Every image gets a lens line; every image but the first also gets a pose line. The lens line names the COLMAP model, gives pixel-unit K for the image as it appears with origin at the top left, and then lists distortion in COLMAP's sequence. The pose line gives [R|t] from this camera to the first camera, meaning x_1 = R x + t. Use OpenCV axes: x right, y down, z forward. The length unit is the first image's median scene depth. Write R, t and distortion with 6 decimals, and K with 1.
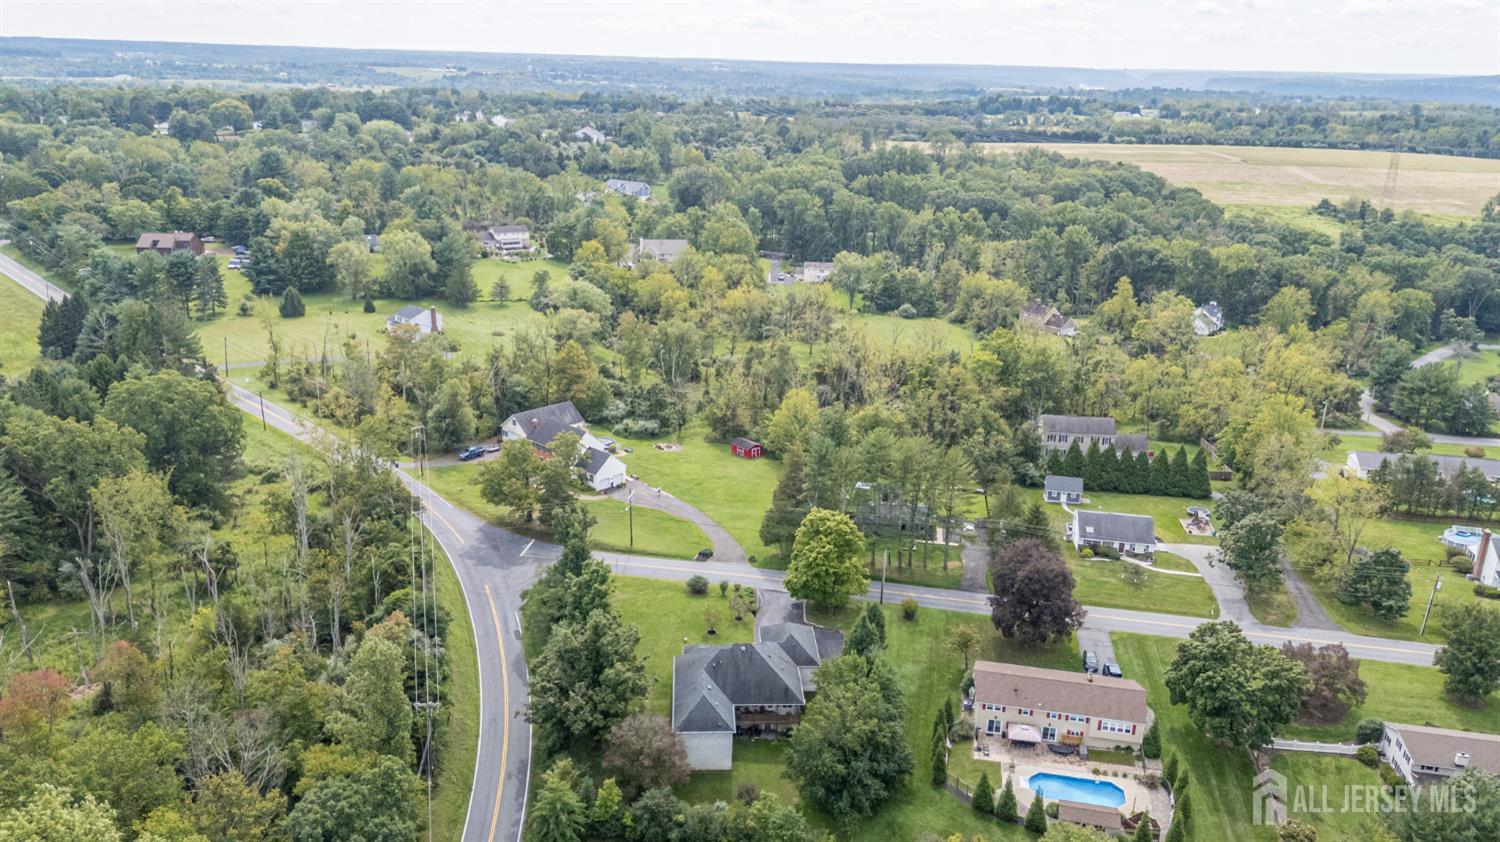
lens RADIAL K [[1077.4, 0, 750.0], [0, 1077.4, 421.0], [0, 0, 1]] dist [0.057895, -0.069450]
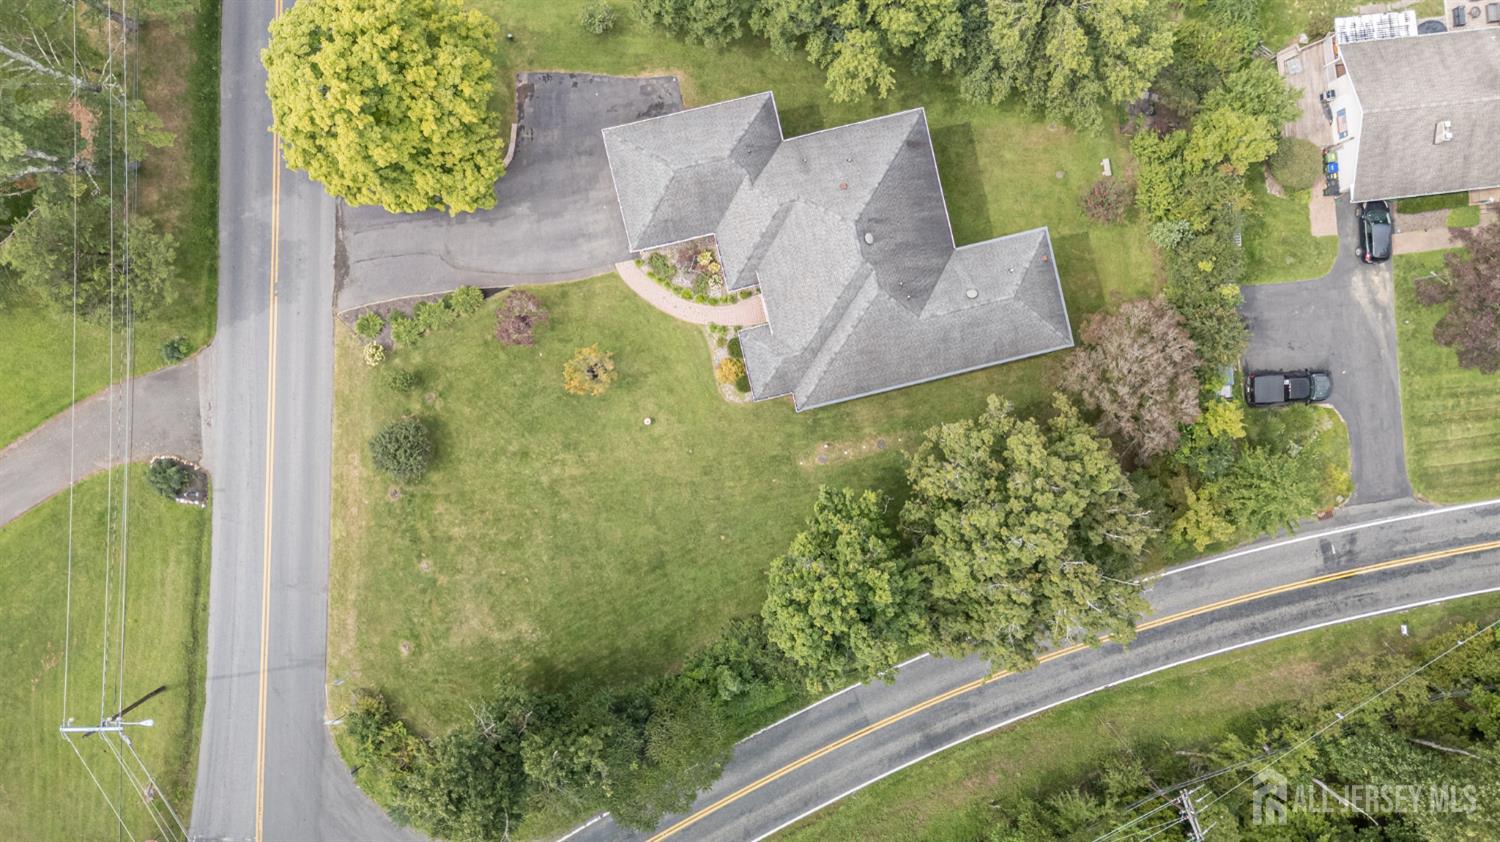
lens RADIAL K [[1100.2, 0, 750.0], [0, 1100.2, 421.0], [0, 0, 1]] dist [0.062453, -0.064048]
pose [[-0.176255, -0.983372, -0.043738, -0.053384], [0.267754, -0.090654, 0.959213, -0.254896], [-0.947228, 0.157356, 0.279280, 0.948032]]
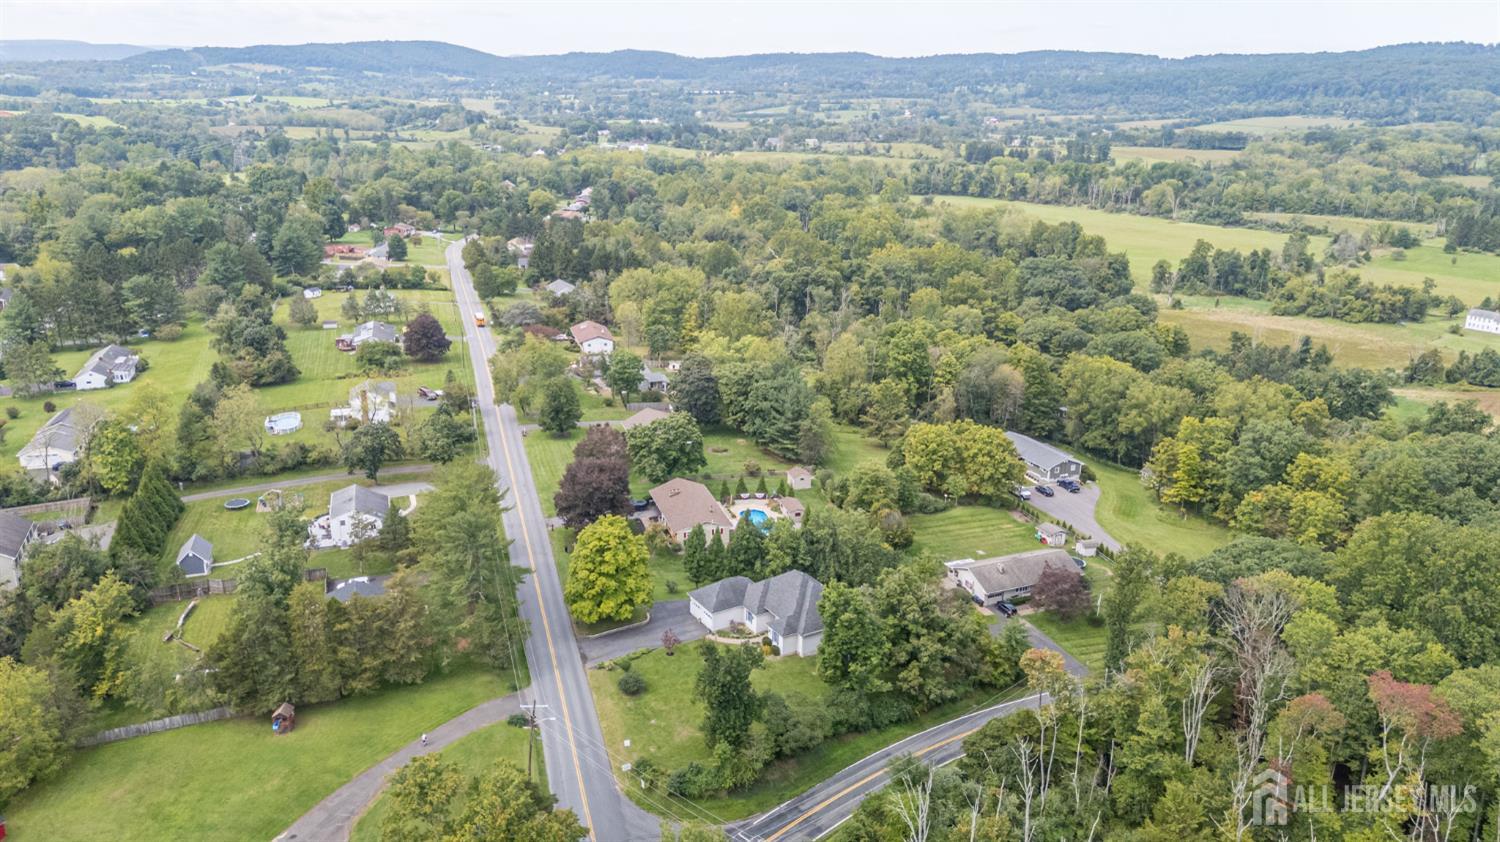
lens RADIAL K [[1077.4, 0, 750.0], [0, 1077.4, 421.0], [0, 0, 1]] dist [0.057895, -0.069450]
pose [[-0.476256, -0.293267, 0.828960, -0.902556], [0.250505, 0.858424, 0.447612, -0.465946], [-0.842869, 0.420836, -0.335365, 1.389223]]
